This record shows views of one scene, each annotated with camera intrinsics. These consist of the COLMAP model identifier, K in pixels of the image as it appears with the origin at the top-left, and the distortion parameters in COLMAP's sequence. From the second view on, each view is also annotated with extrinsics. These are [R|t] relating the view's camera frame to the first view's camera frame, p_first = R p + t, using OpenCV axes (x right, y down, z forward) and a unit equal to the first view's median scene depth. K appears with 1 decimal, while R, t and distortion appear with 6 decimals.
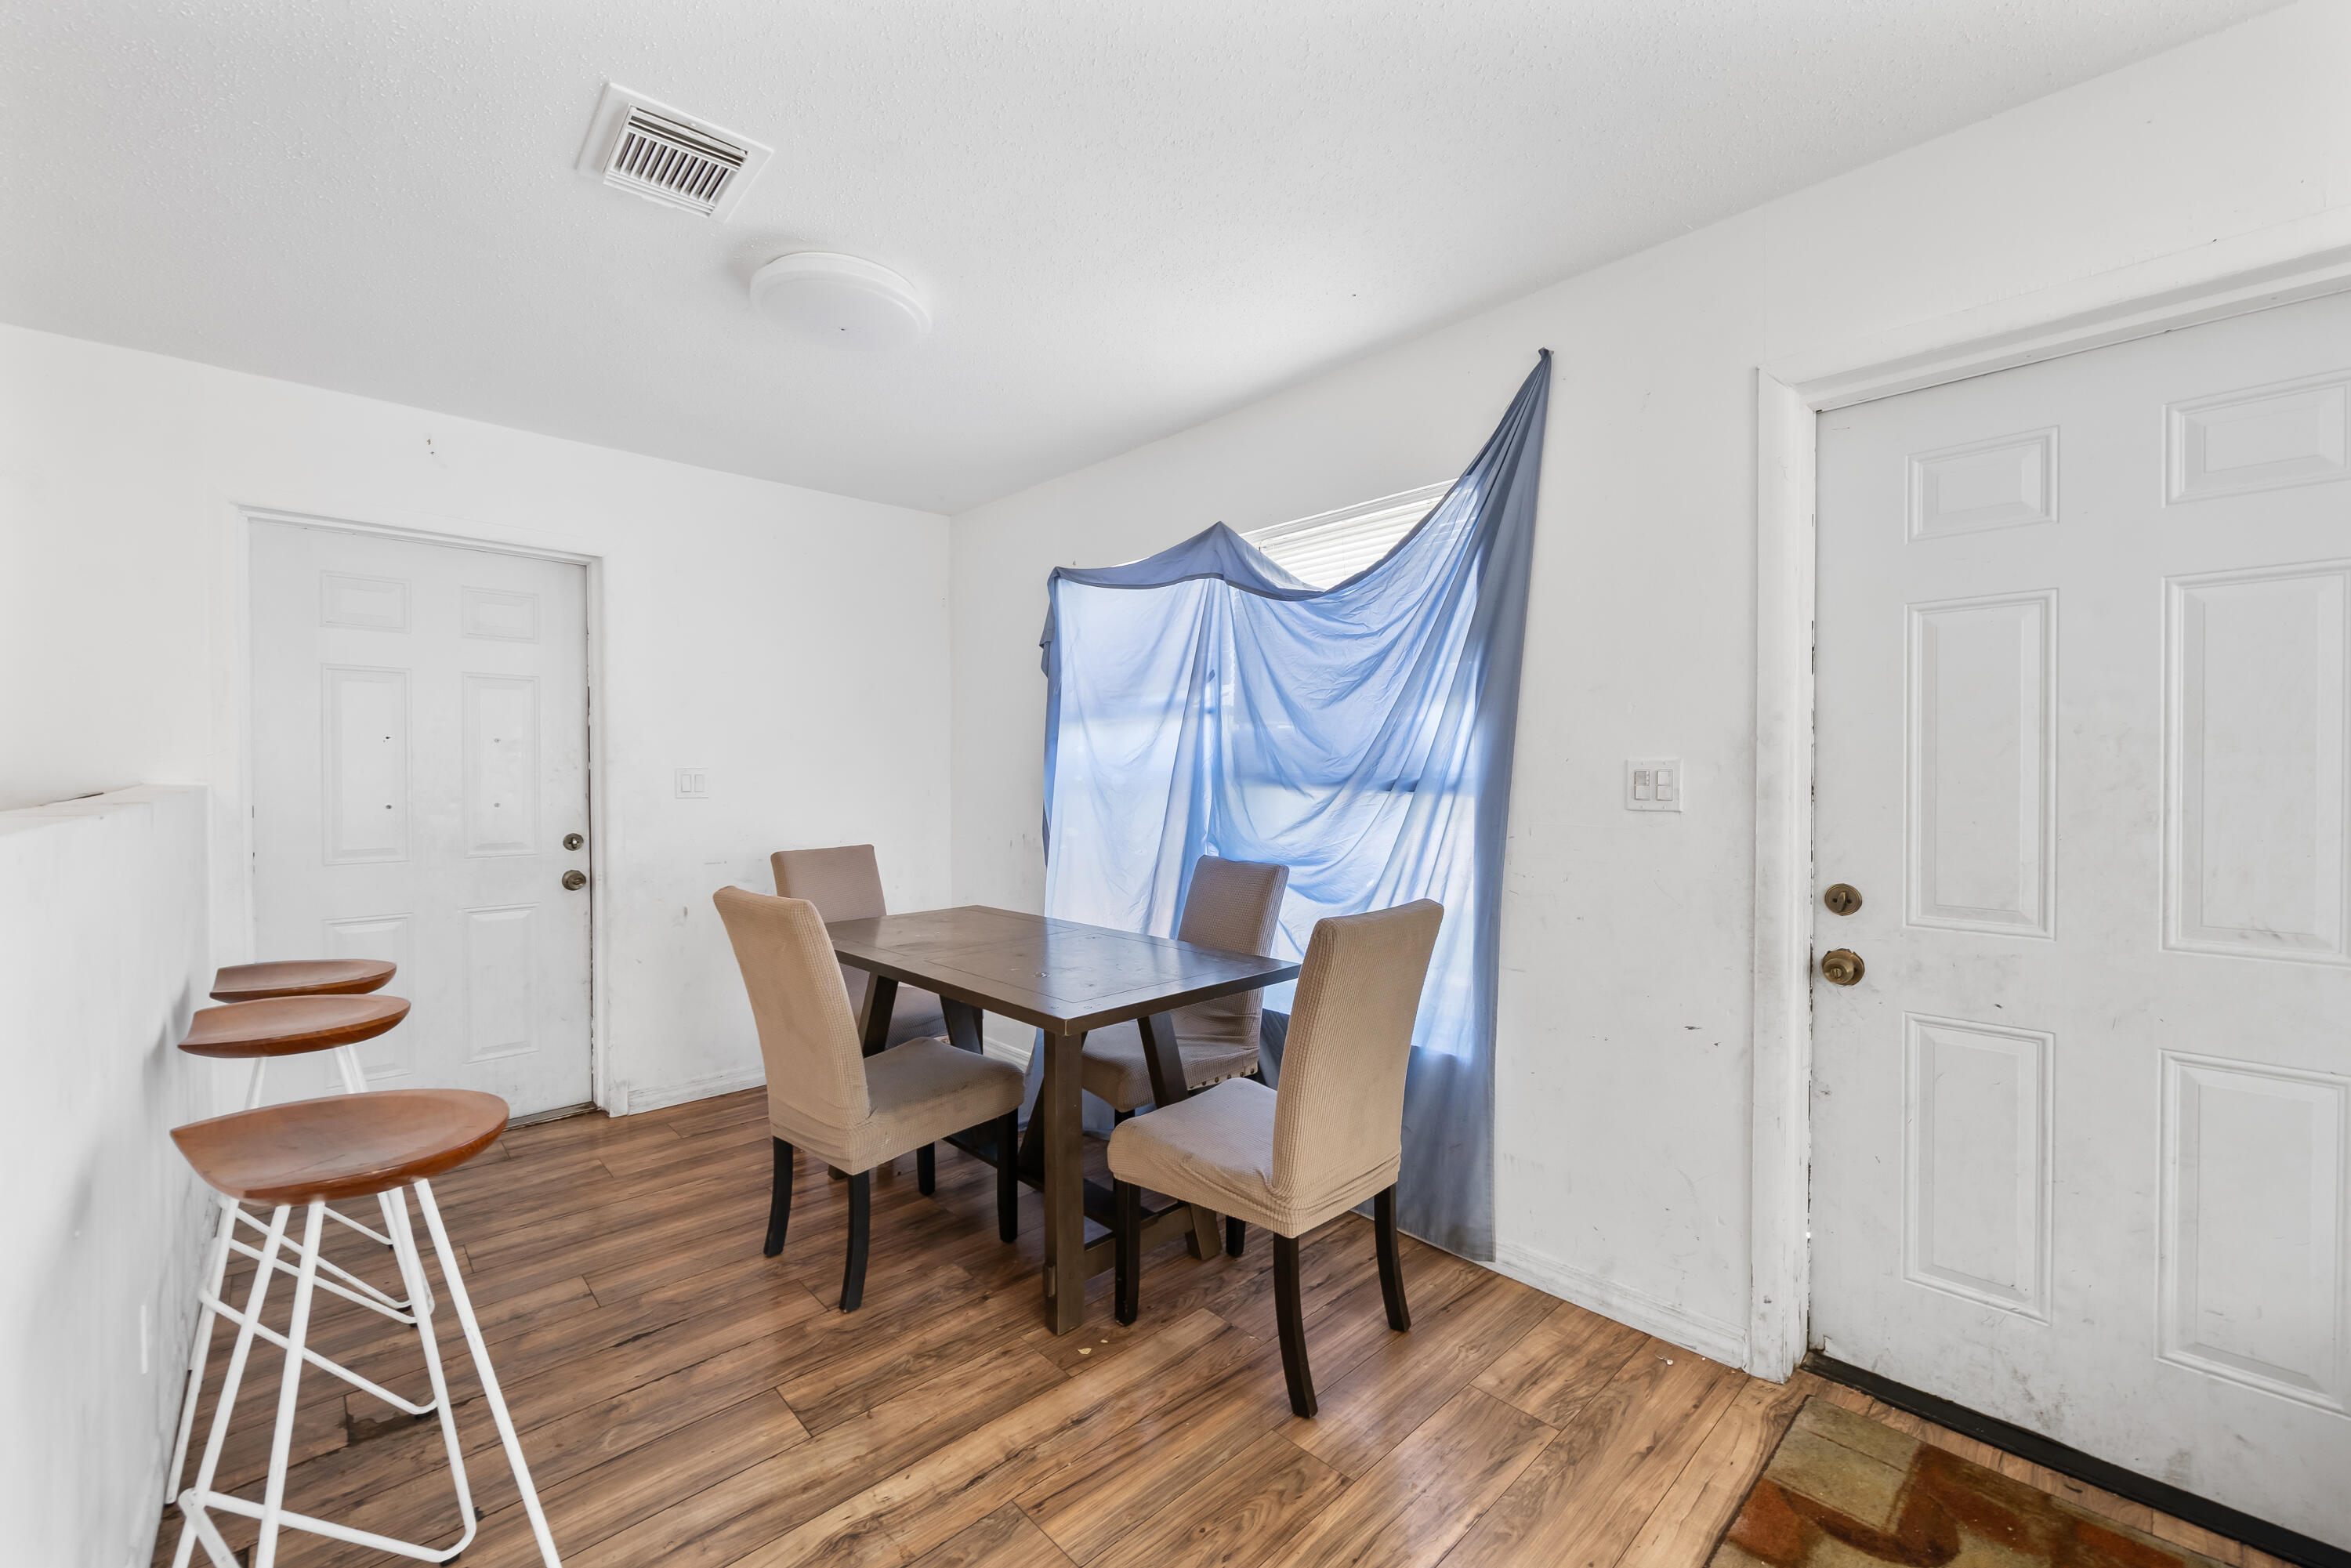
lens RADIAL K [[944.5, 0, 1183.6], [0, 944.5, 783.4], [0, 0, 1]] dist [-0.005998, -0.000713]
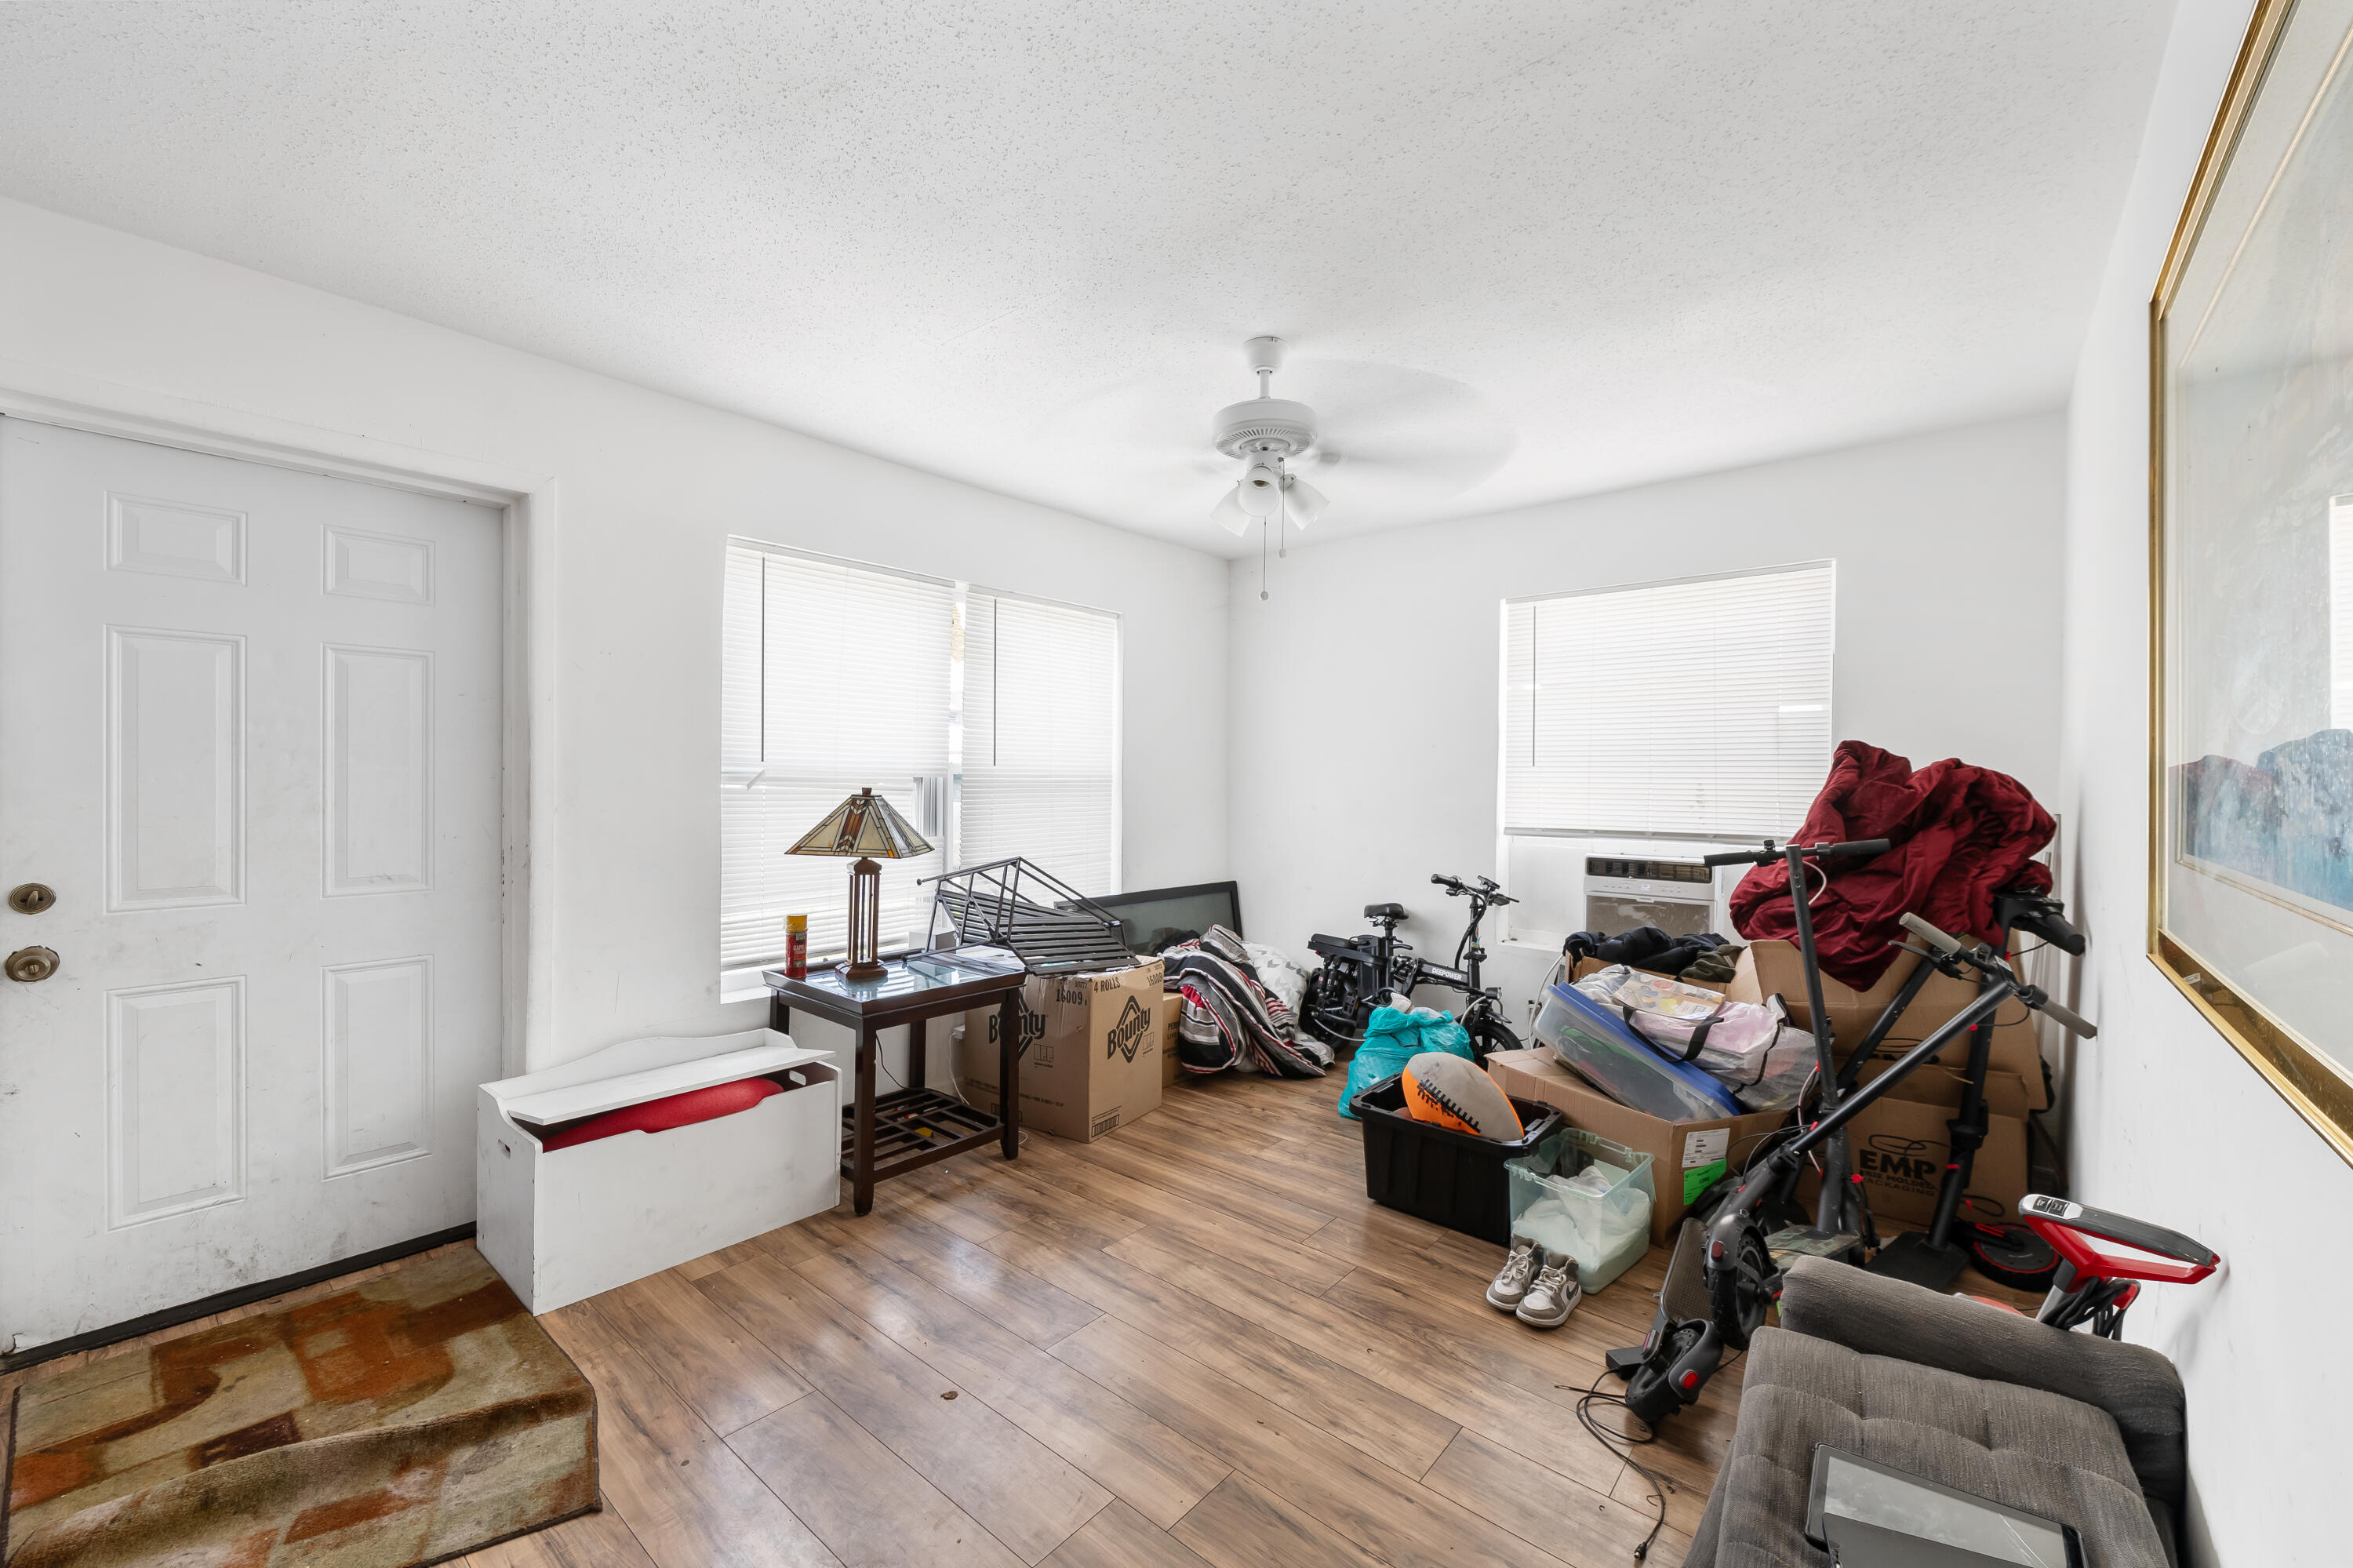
lens RADIAL K [[943.0, 0, 1176.5], [0, 943.0, 784.0], [0, 0, 1]] dist [-0.001580, 0.000022]
pose [[-0.102713, -0.006071, 0.994693, -0.448256], [0.003382, 0.999973, 0.006453, -0.004237], [-0.994705, 0.004027, -0.102690, -0.139341]]
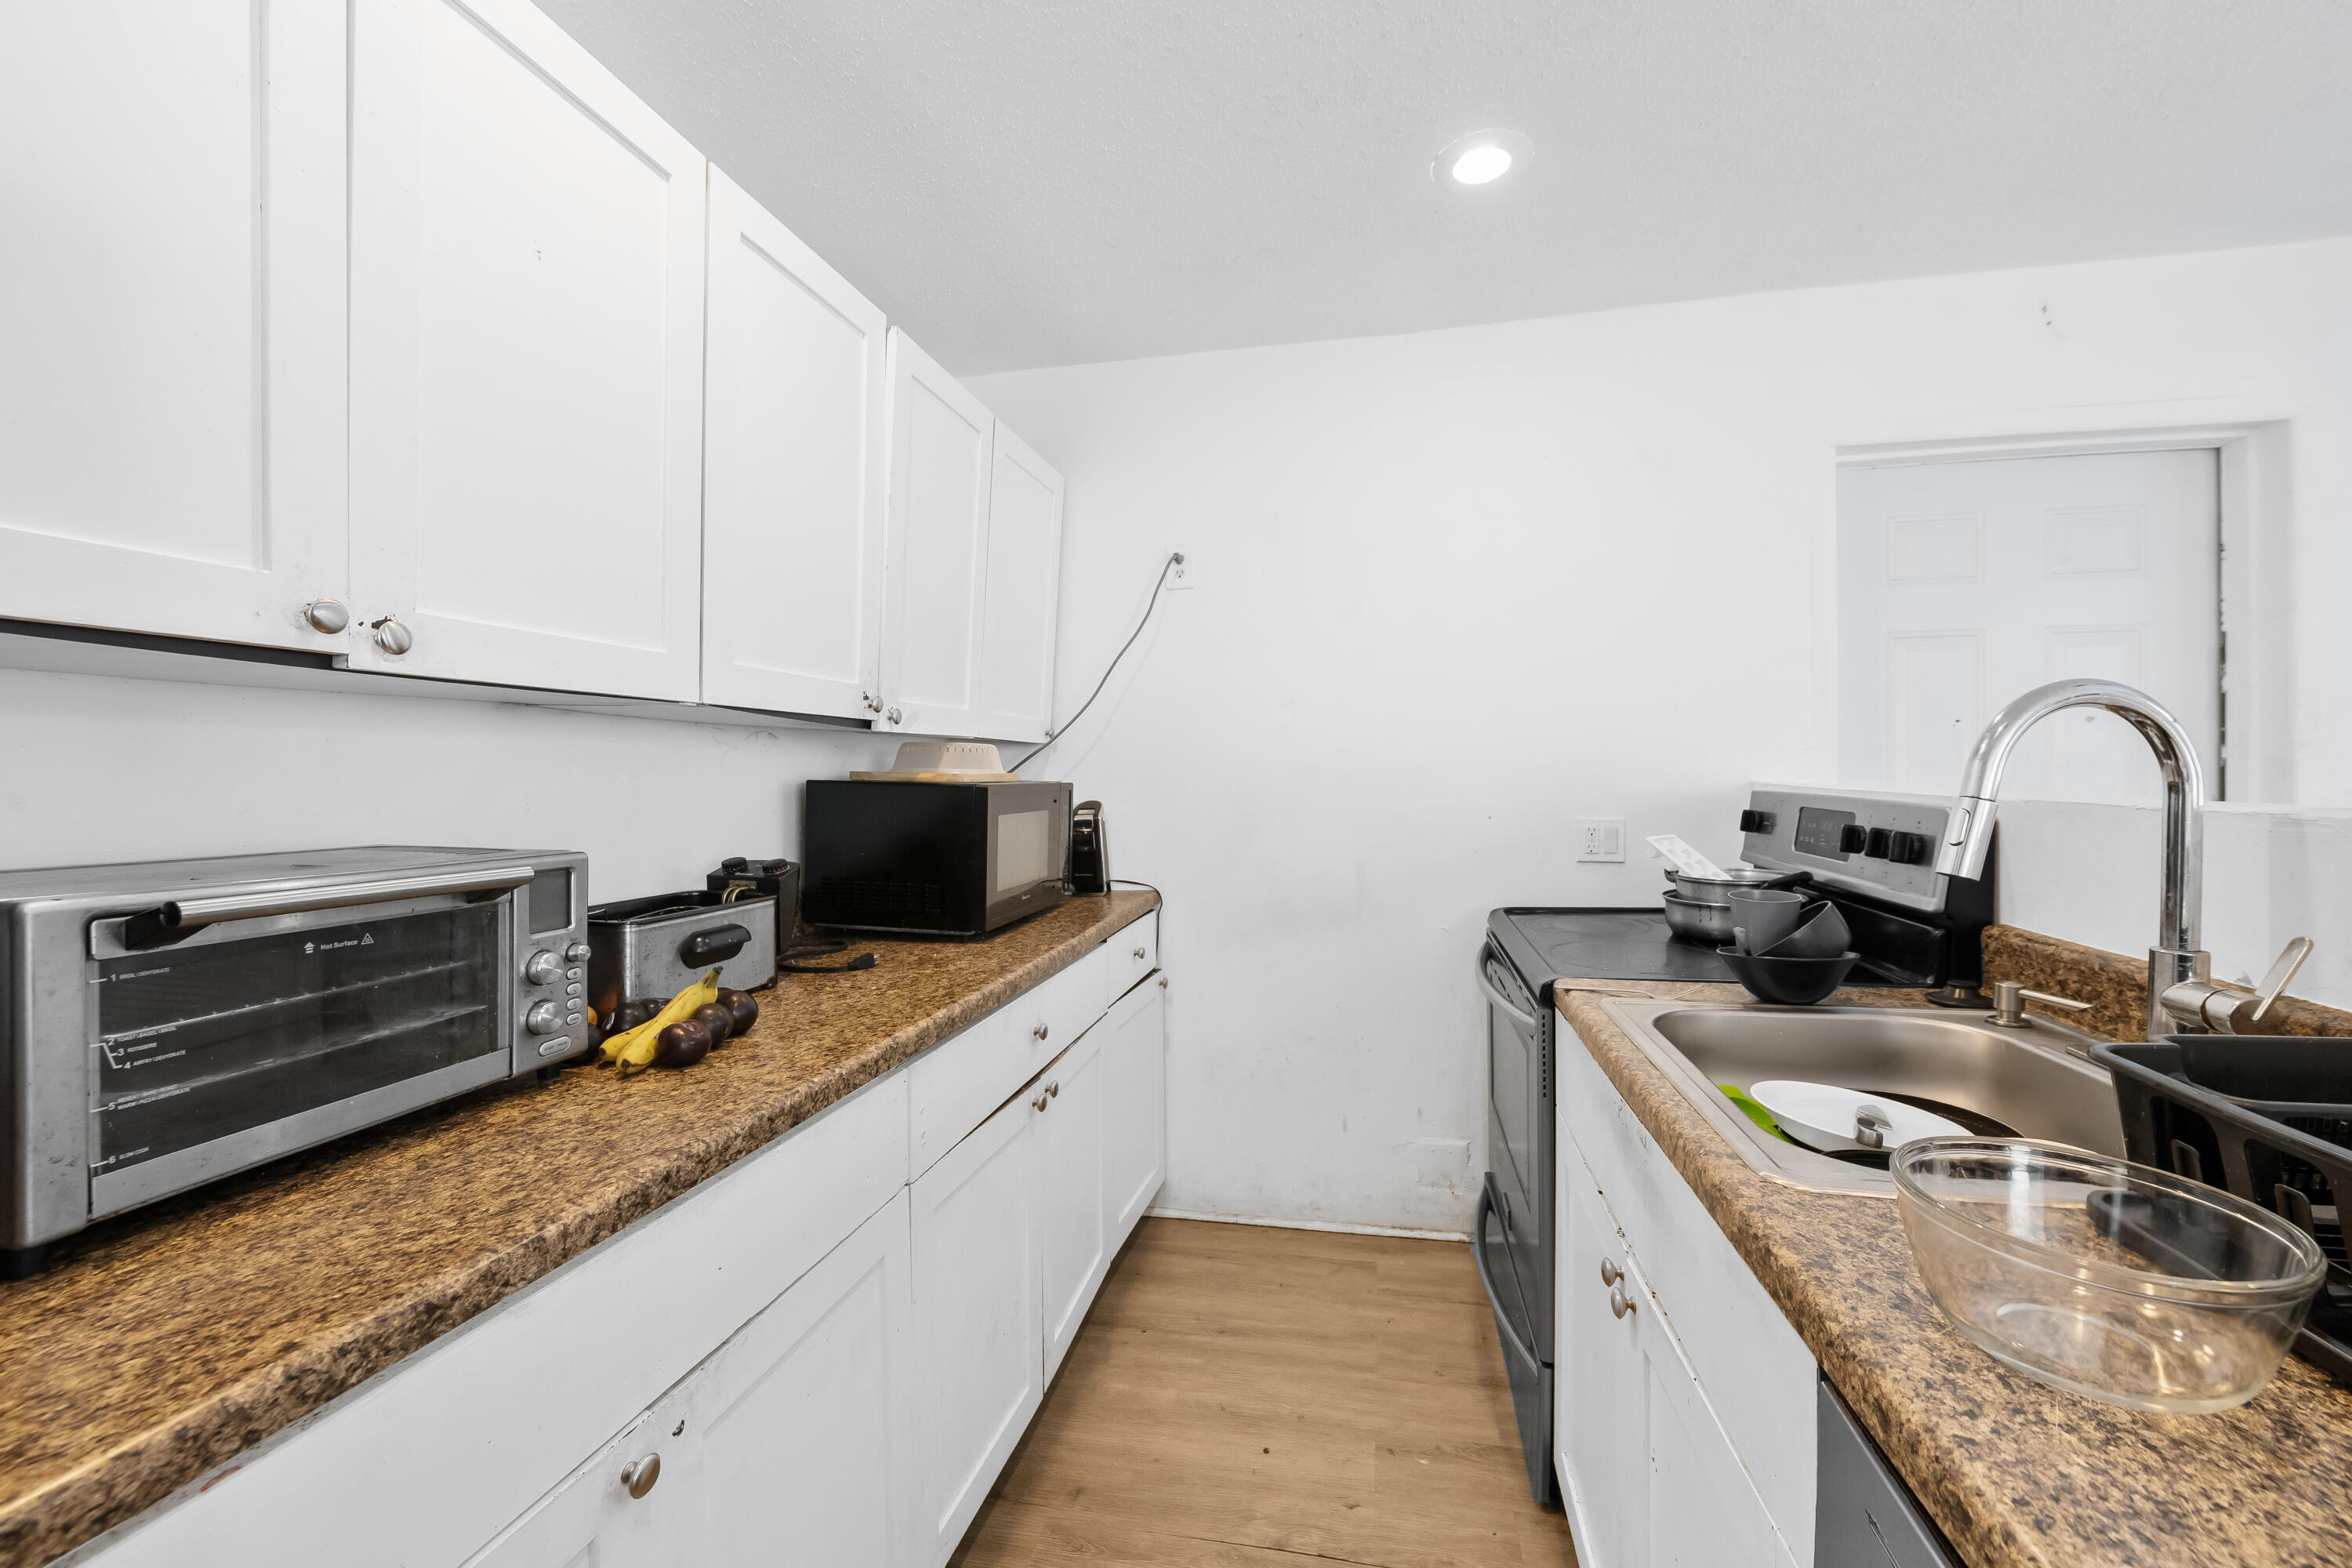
lens RADIAL K [[945.0, 0, 1184.1], [0, 945.0, 783.4], [0, 0, 1]] dist [-0.005998, -0.000713]
pose [[0.567312, -0.001022, -0.823502, -0.912628], [0.002363, 0.999997, 0.000387, 0.001470], [0.823499, -0.002165, 0.567313, 0.061895]]
